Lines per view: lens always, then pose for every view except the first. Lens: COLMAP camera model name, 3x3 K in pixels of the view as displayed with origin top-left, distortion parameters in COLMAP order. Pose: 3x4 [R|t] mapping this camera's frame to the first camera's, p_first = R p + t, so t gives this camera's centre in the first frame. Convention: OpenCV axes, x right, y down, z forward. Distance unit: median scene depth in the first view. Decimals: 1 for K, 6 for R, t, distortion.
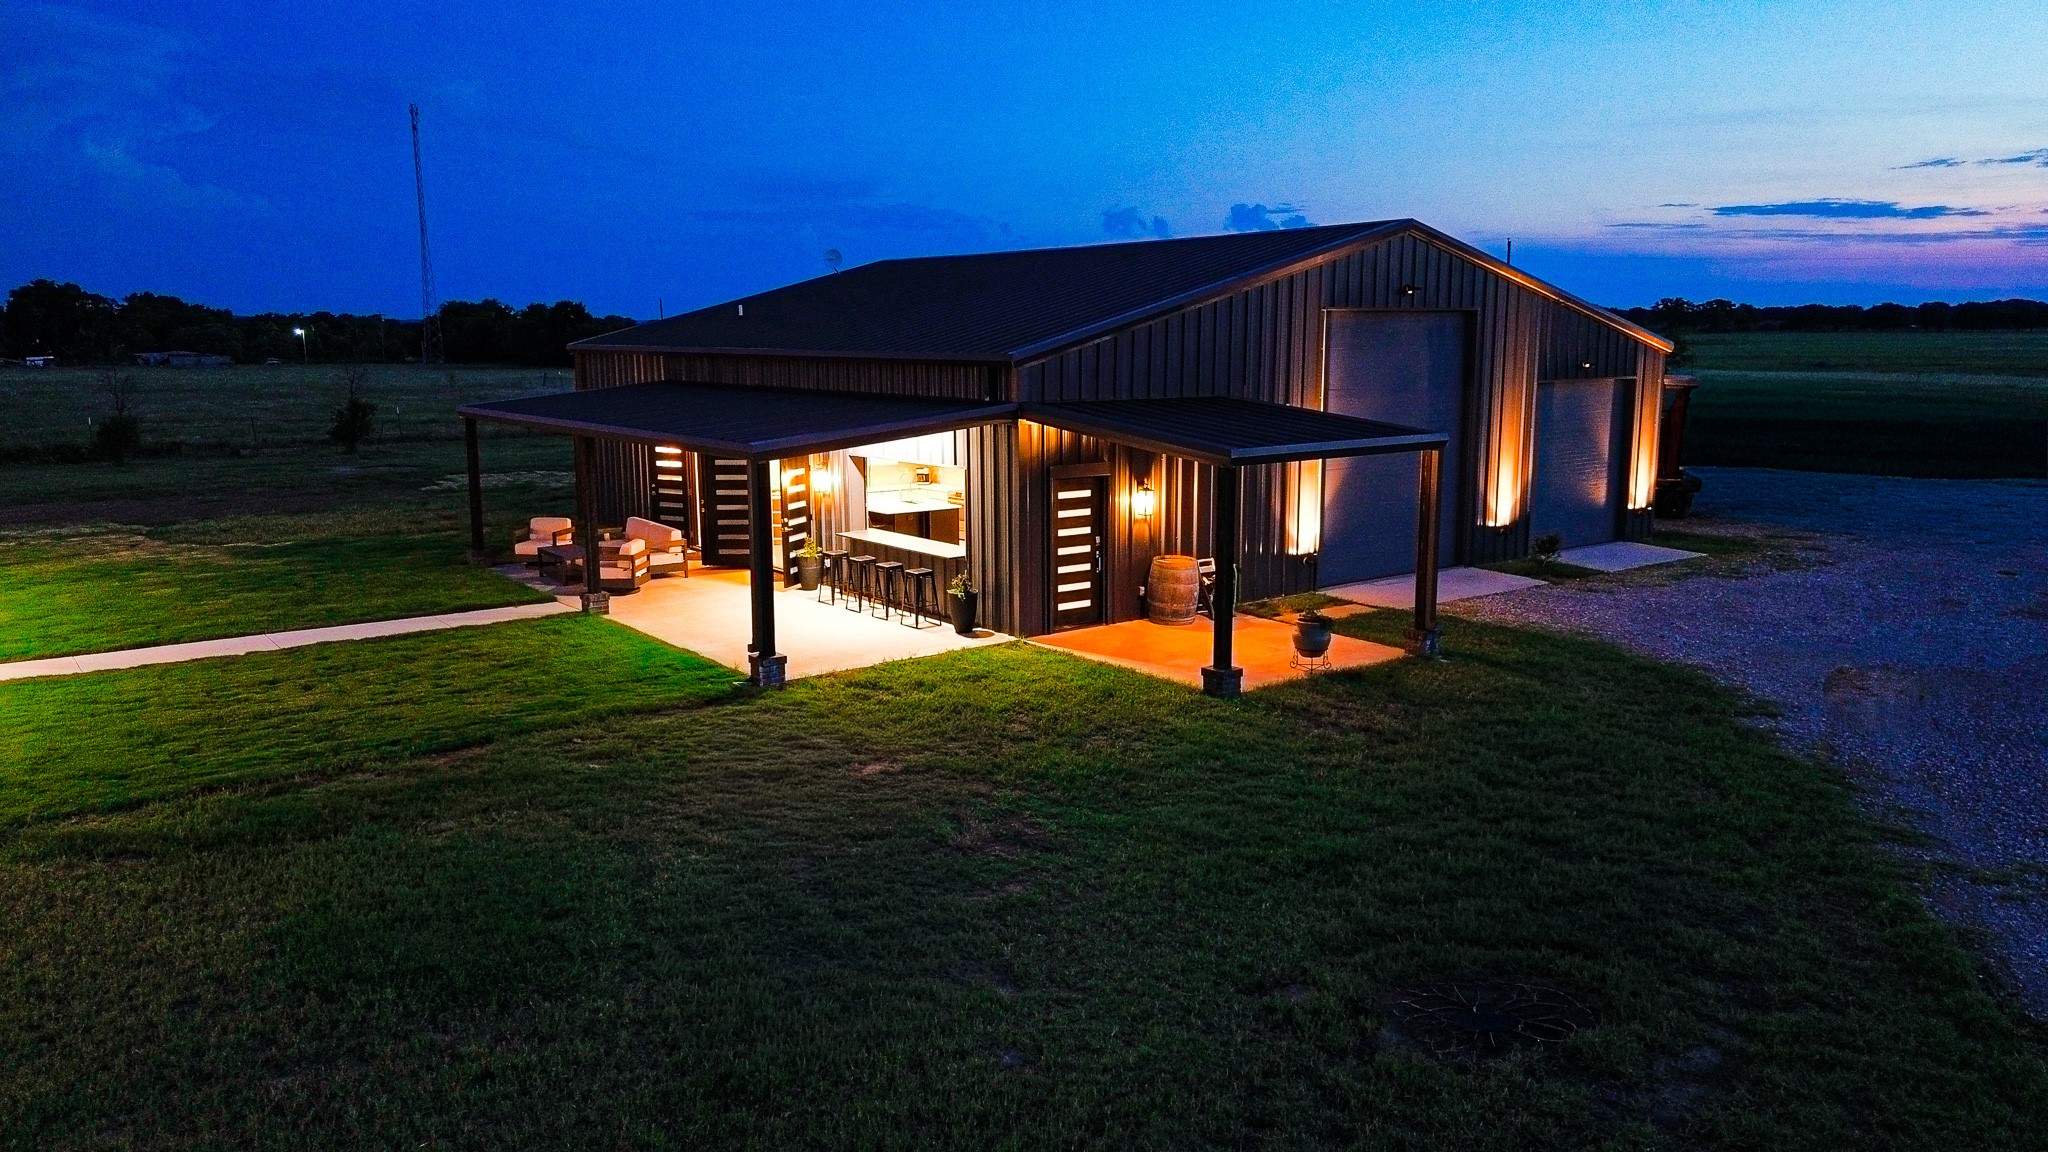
lens RADIAL K [[1488.9, 0, 1024.0], [0, 1488.9, 576.0], [0, 0, 1]] dist [0.004288, -0.001503]
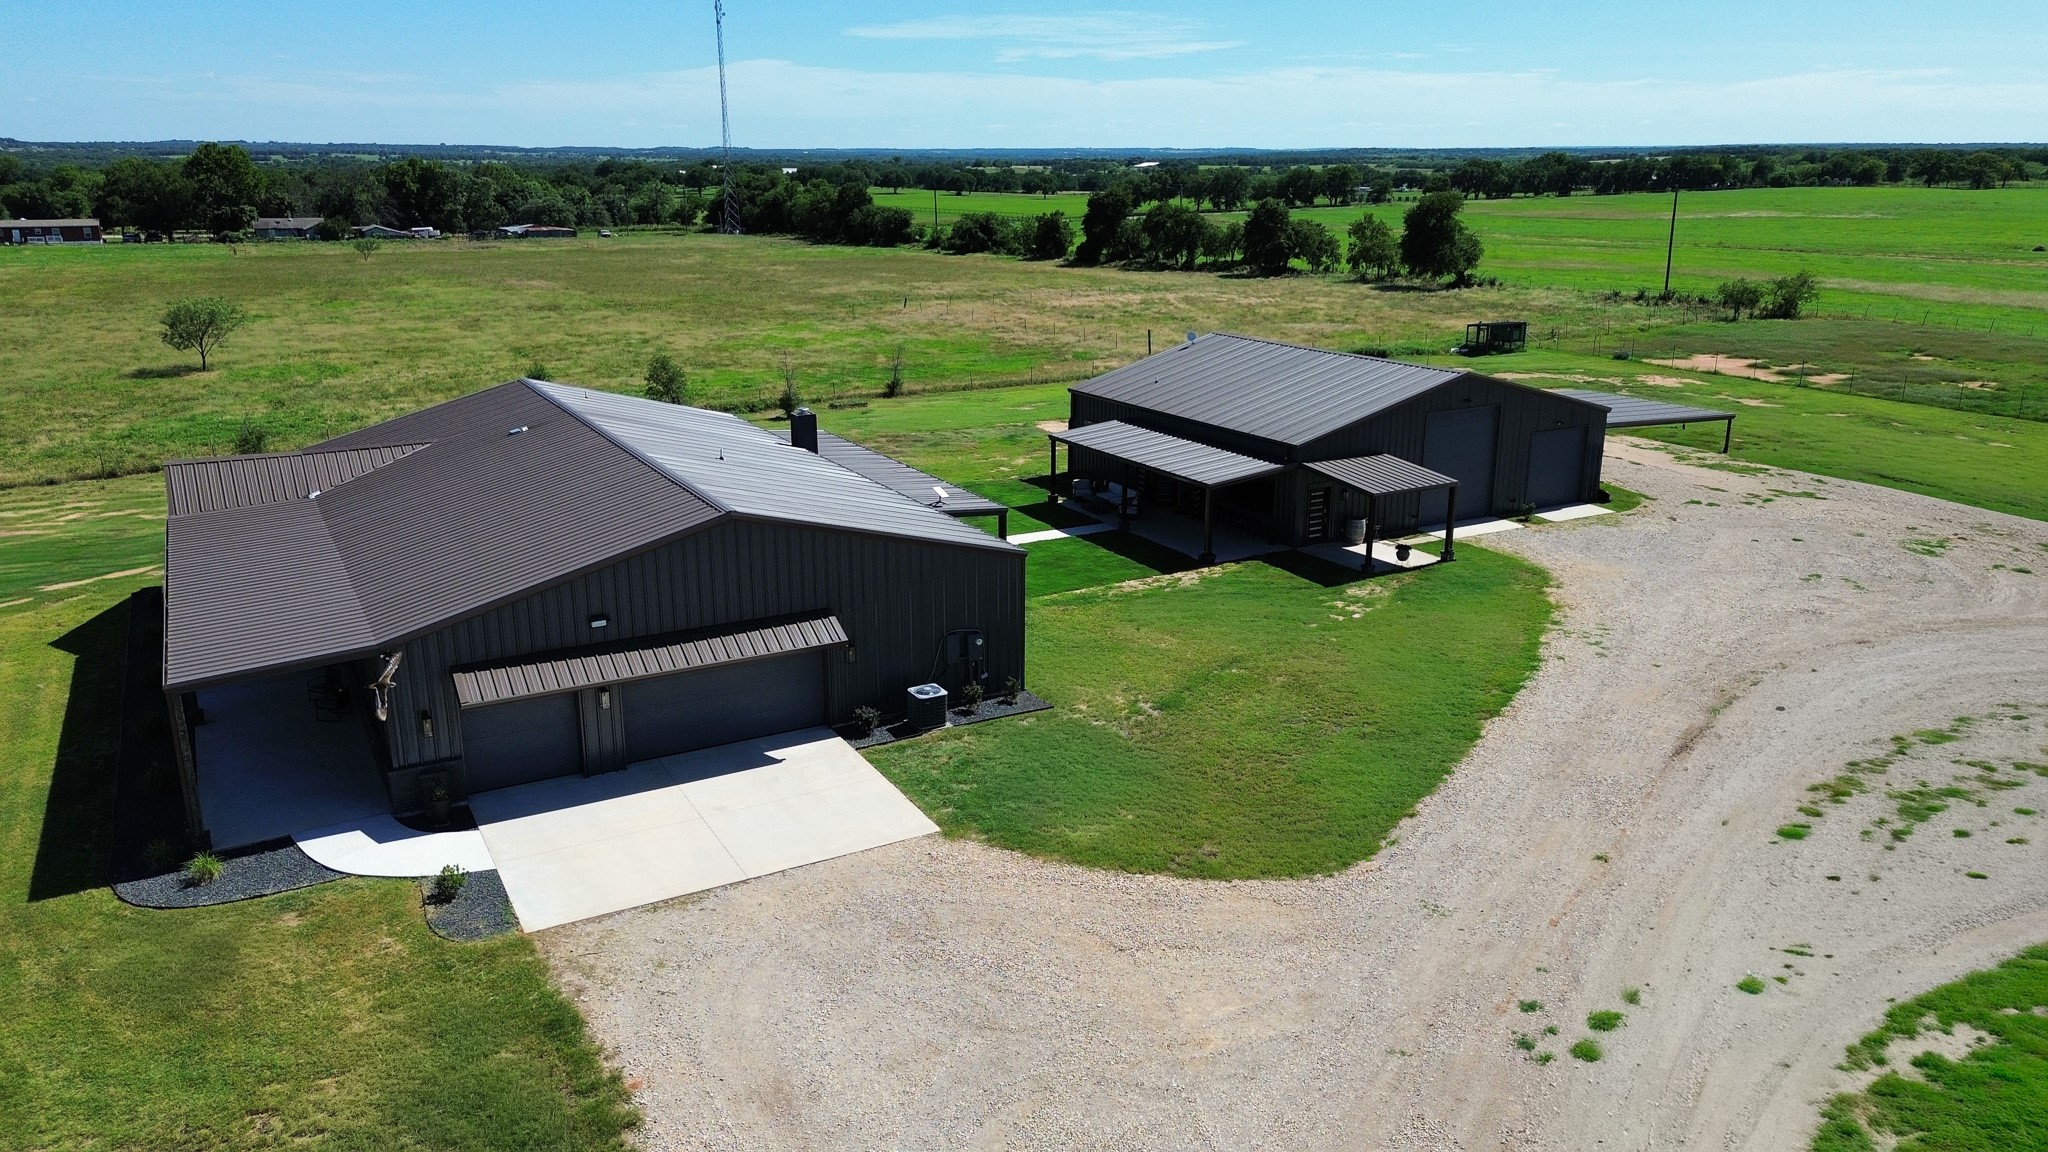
lens RADIAL K [[1487.1, 0, 1024.0], [0, 1487.1, 576.0], [0, 0, 1]] dist [0.005996, 0.004912]
pose [[0.990286, 0.038800, -0.133524, -0.062681], [-0.023771, 0.993382, 0.112368, -0.096409], [0.137000, -0.108102, 0.984655, -0.841800]]
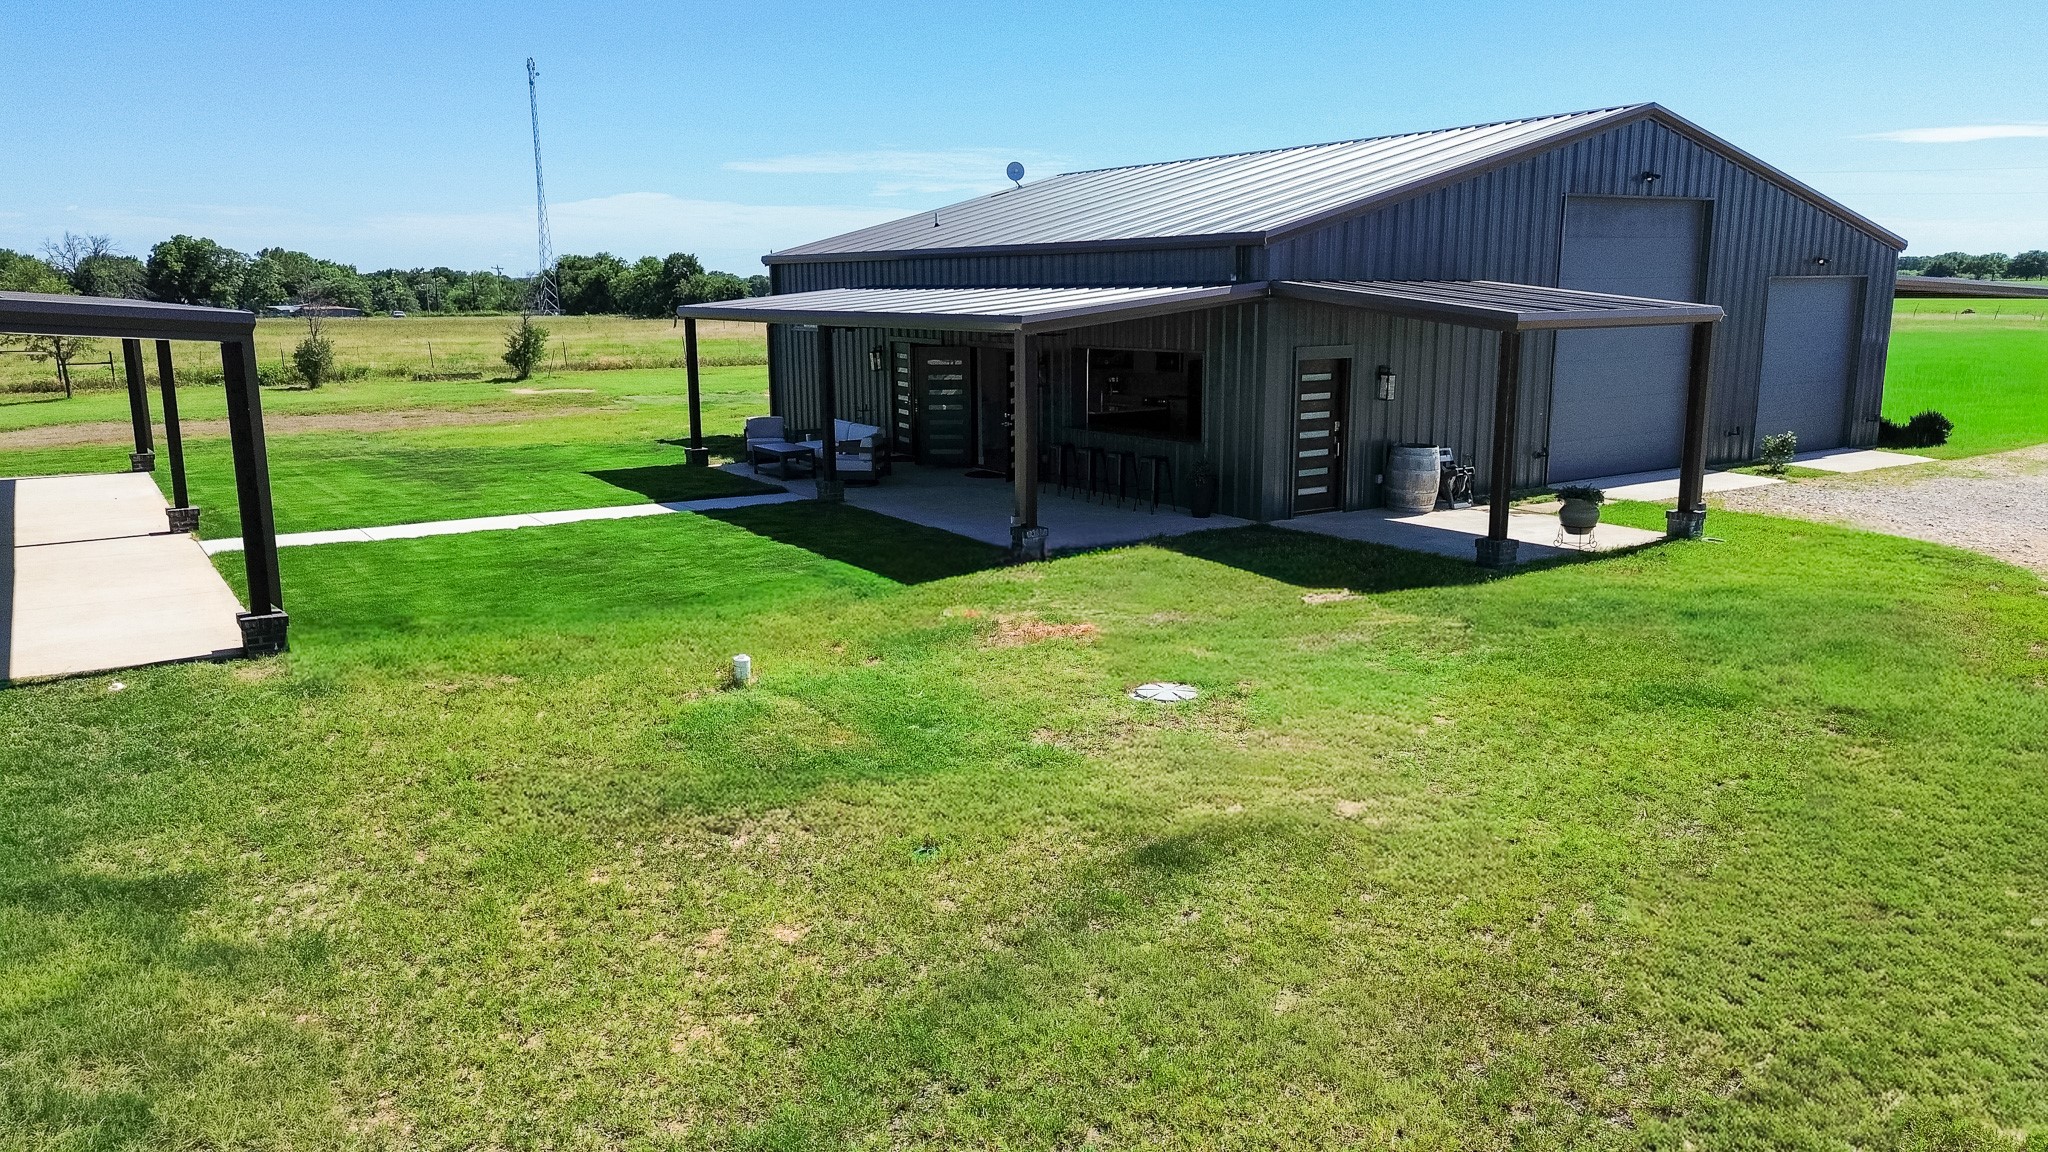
lens RADIAL K [[1487.1, 0, 1024.0], [0, 1487.1, 576.0], [0, 0, 1]] dist [0.005996, 0.004912]
pose [[0.998013, 0.006022, -0.062723, -0.049648], [-0.004188, 0.999561, 0.029339, 0.025099], [0.062872, -0.029018, 0.997600, -0.003609]]
